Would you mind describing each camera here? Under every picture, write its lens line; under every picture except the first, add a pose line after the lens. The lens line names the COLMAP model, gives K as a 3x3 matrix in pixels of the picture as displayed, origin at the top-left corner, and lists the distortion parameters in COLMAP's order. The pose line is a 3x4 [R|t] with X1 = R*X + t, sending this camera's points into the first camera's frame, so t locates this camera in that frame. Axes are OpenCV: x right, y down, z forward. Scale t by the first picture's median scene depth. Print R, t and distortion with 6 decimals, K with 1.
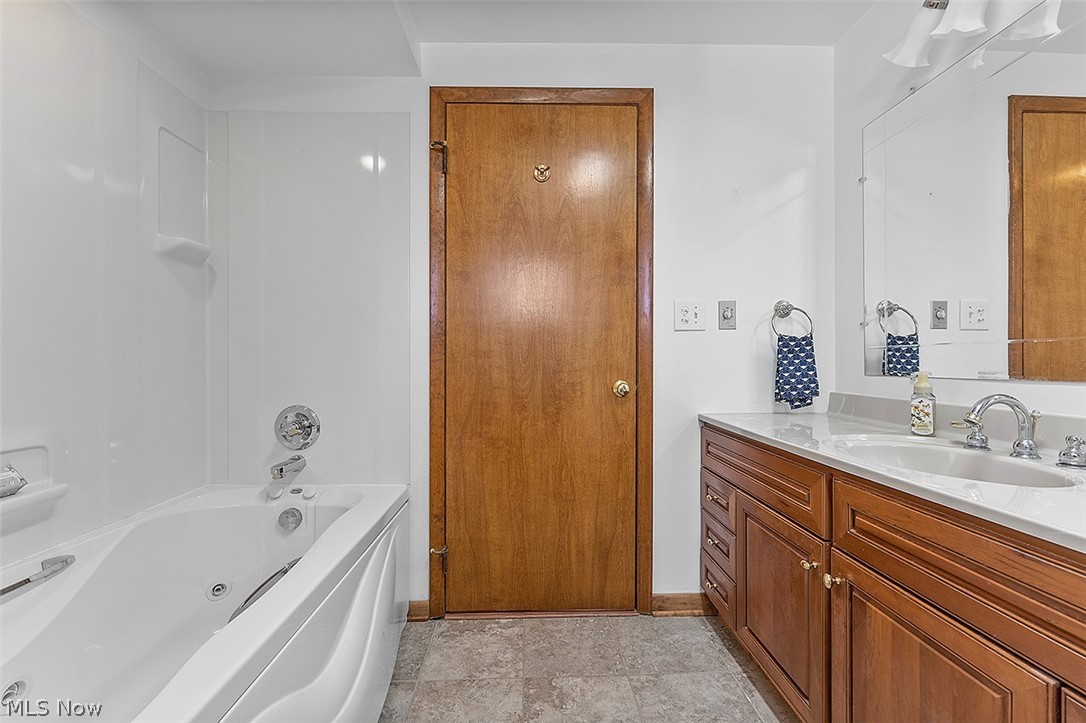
lens RADIAL K [[441.6, 0, 539.8], [0, 441.6, 359.5], [0, 0, 1]] dist [-0.010597, 0.000116]
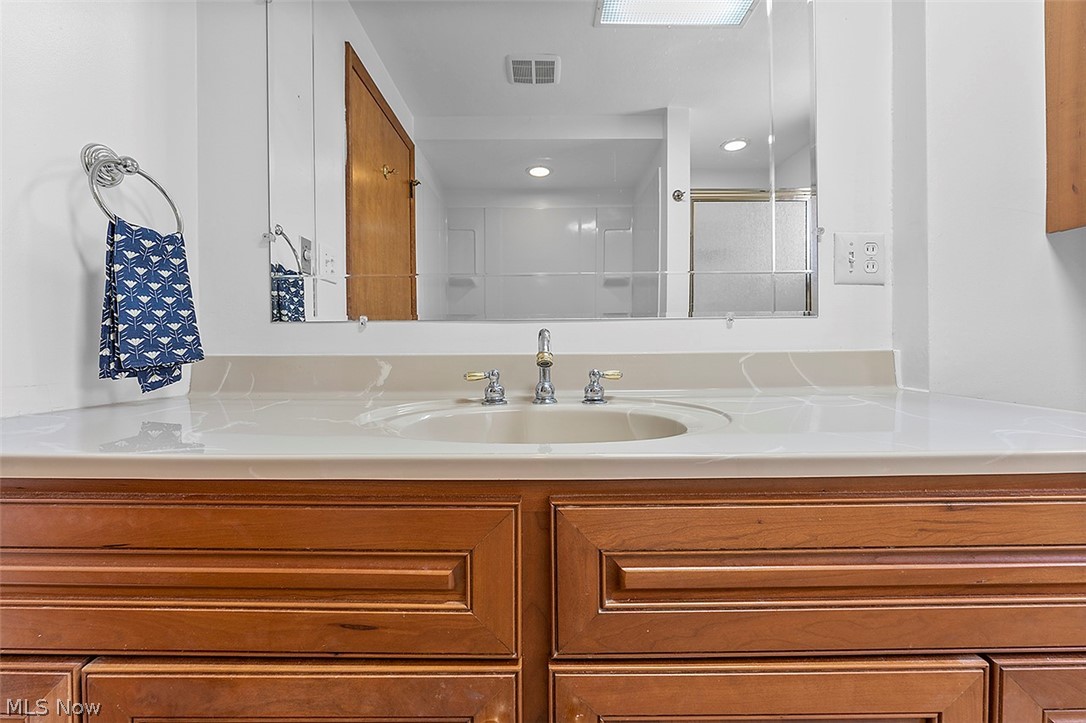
lens RADIAL K [[441.6, 0, 540.8], [0, 441.6, 352.5], [0, 0, 1]] dist [-0.010597, 0.000116]
pose [[0.031701, -0.008376, 0.999462, 0.143191], [0.002169, 0.999963, 0.008311, 0.070624], [-0.999495, 0.001904, 0.031718, 0.588345]]
